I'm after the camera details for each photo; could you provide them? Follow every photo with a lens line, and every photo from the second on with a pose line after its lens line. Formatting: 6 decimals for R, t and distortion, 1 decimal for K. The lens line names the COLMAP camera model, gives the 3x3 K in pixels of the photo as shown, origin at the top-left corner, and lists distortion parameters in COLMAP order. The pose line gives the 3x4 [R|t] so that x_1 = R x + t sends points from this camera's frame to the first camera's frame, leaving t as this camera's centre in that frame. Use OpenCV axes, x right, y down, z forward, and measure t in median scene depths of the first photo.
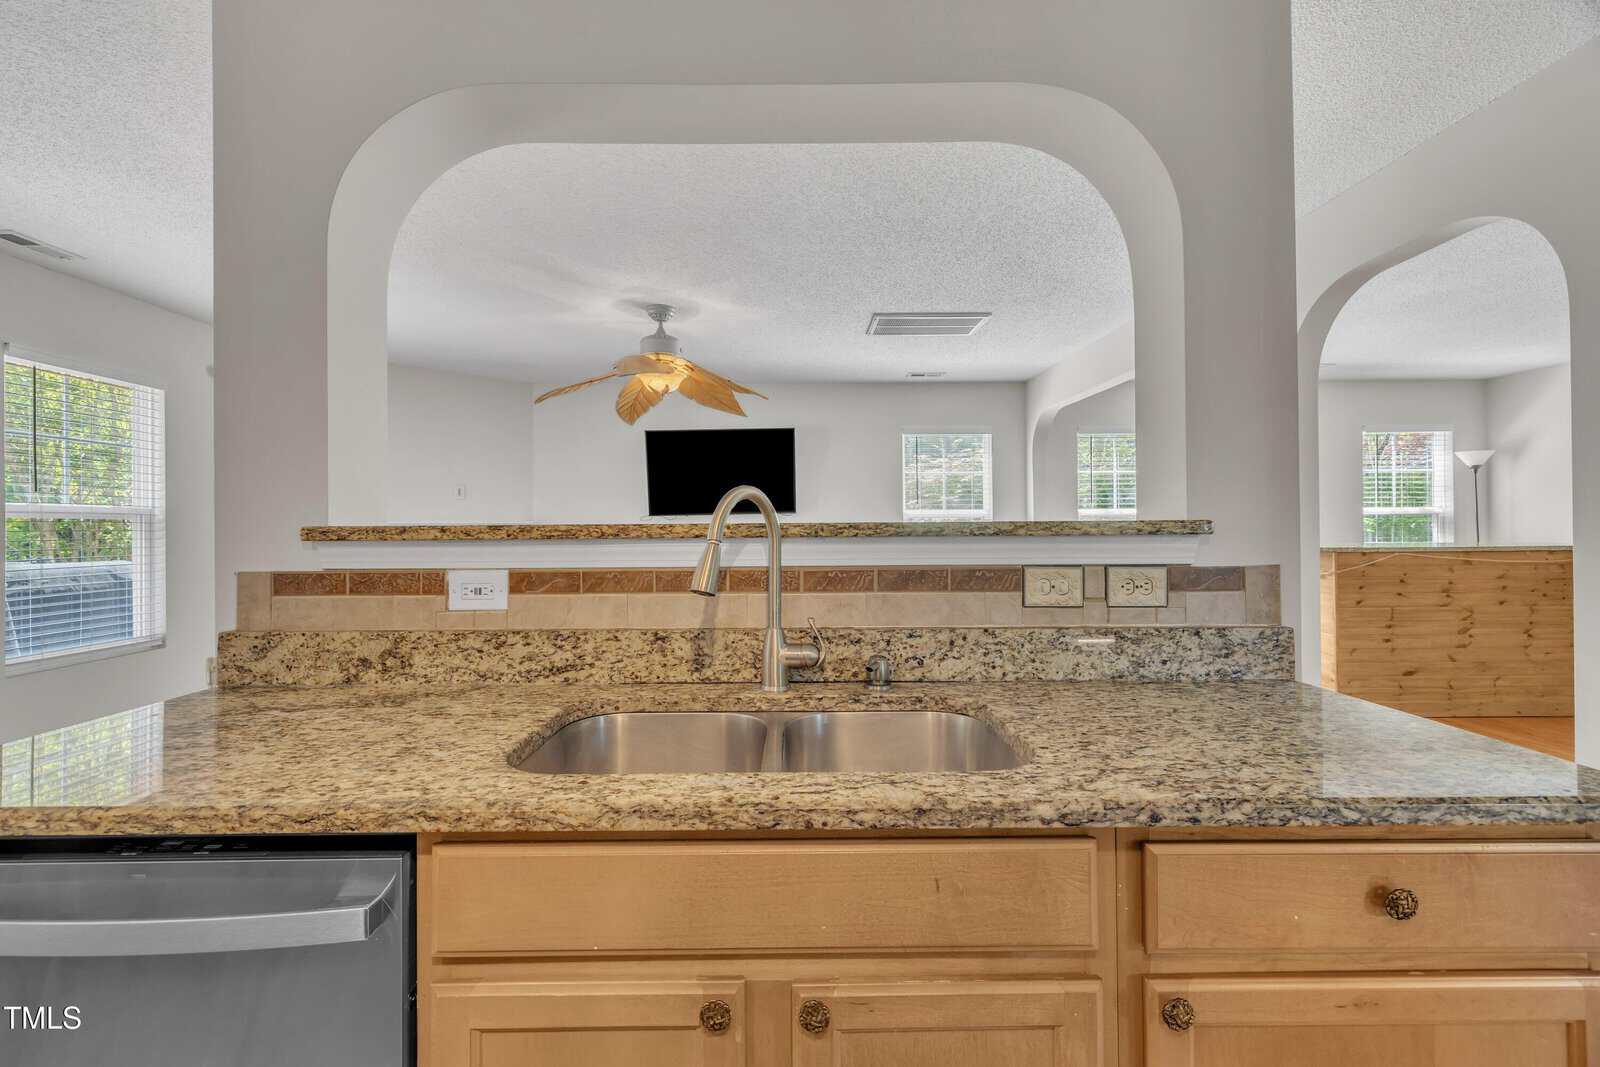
lens RADIAL K [[679.6, 0, 794.6], [0, 679.6, 524.9], [0, 0, 1]] dist [0.000393, 0.000671]
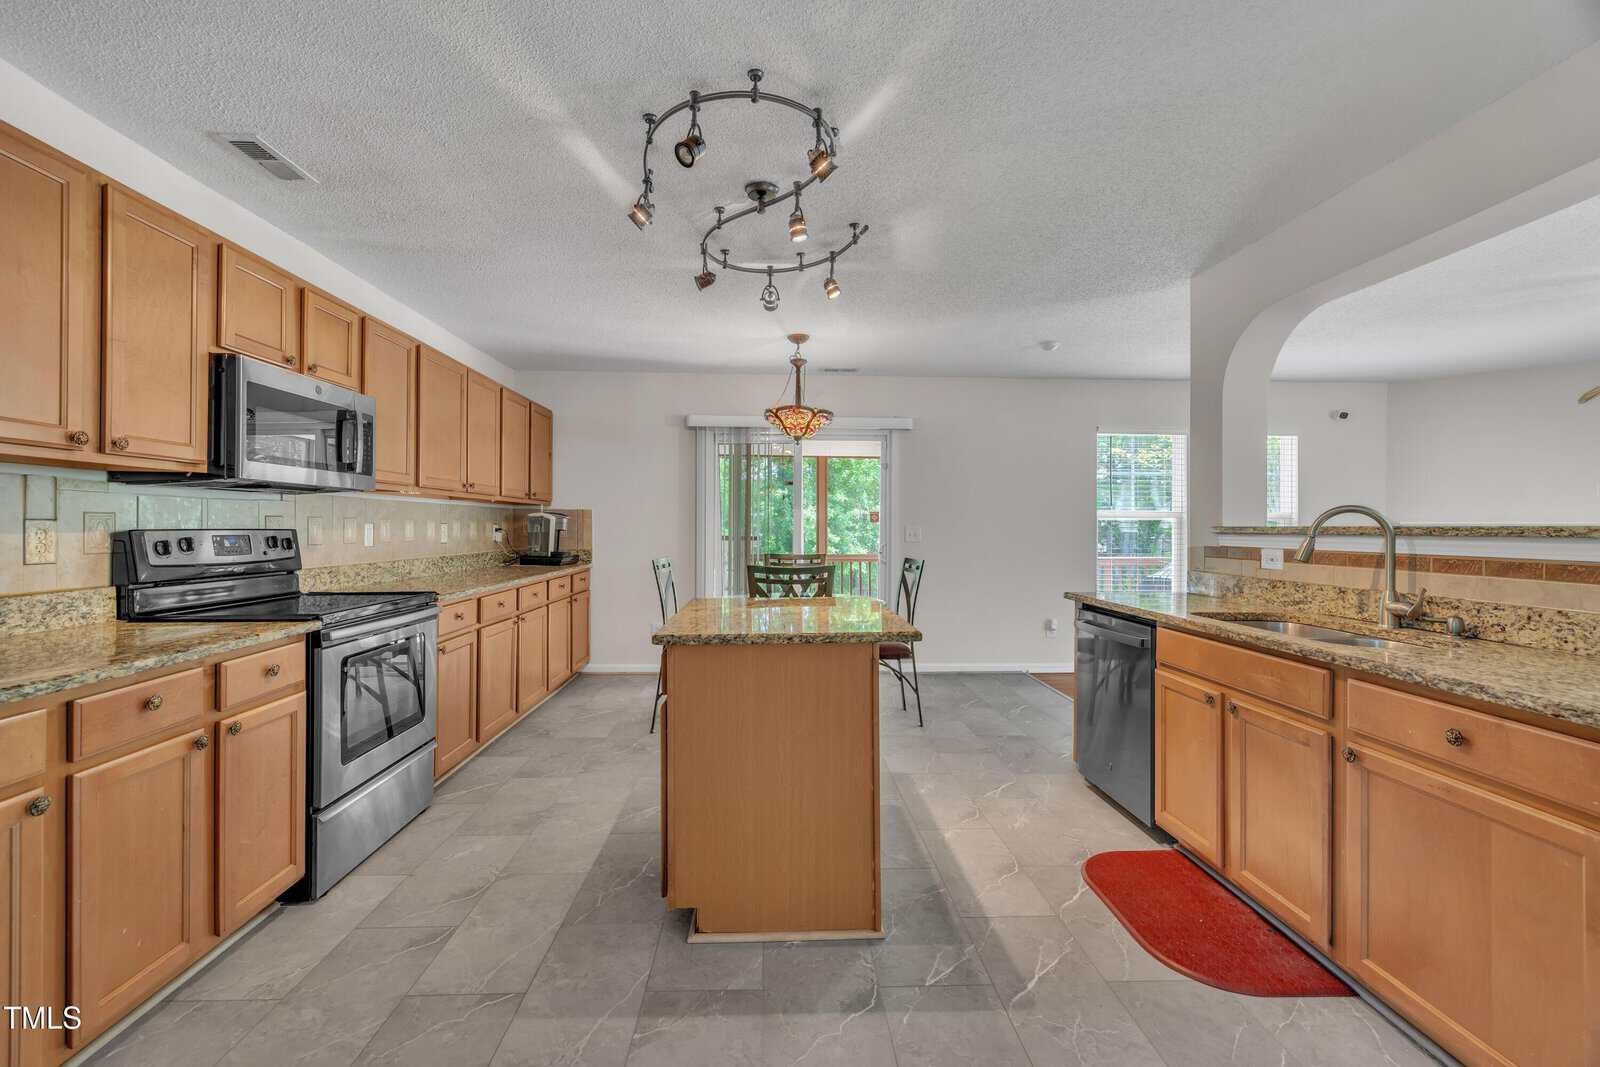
lens RADIAL K [[679.6, 0, 795.9], [0, 679.6, 524.5], [0, 0, 1]] dist [0.000393, 0.000671]
pose [[0.038517, 0.003621, -0.999251, 1.496584], [-0.002817, 0.999990, 0.003515, -0.008032], [0.999254, 0.002679, 0.038527, -0.472821]]
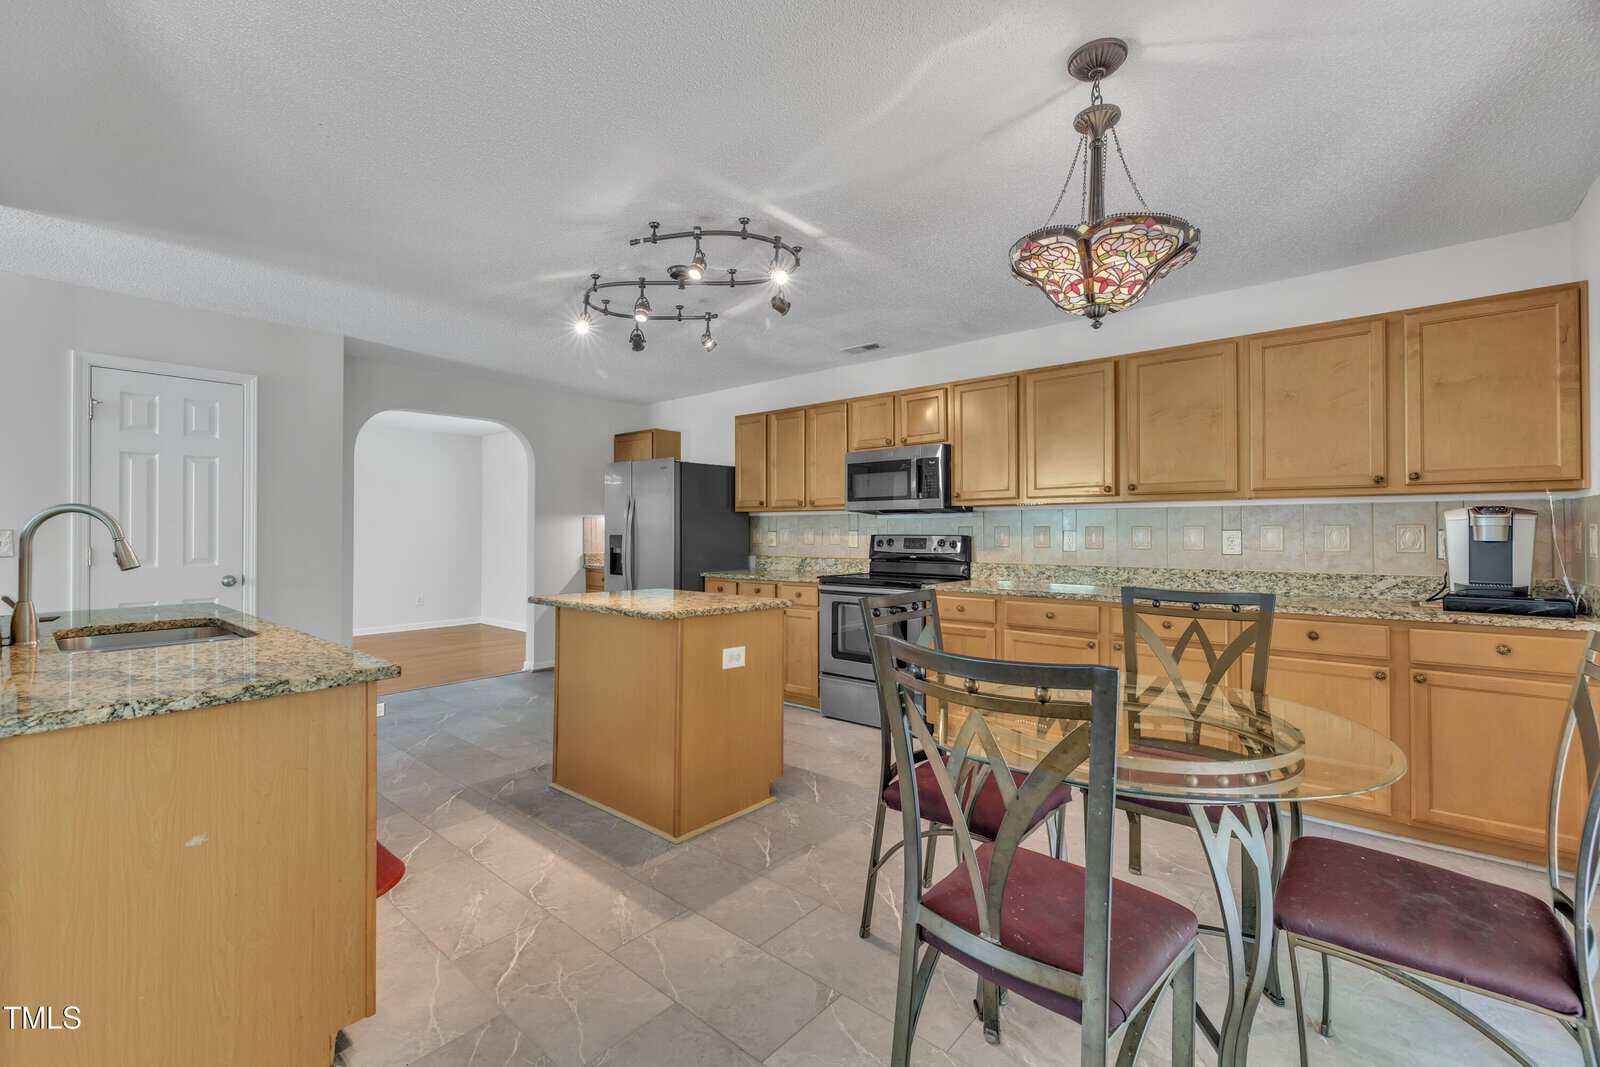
lens RADIAL K [[679.6, 0, 795.4], [0, 679.6, 523.4], [0, 0, 1]] dist [0.000393, 0.000671]
pose [[-0.757110, 0.013986, 0.653138, -2.097876], [0.002925, 0.999833, -0.018019, 0.017288], [-0.653281, -0.011732, -0.757025, 0.992934]]
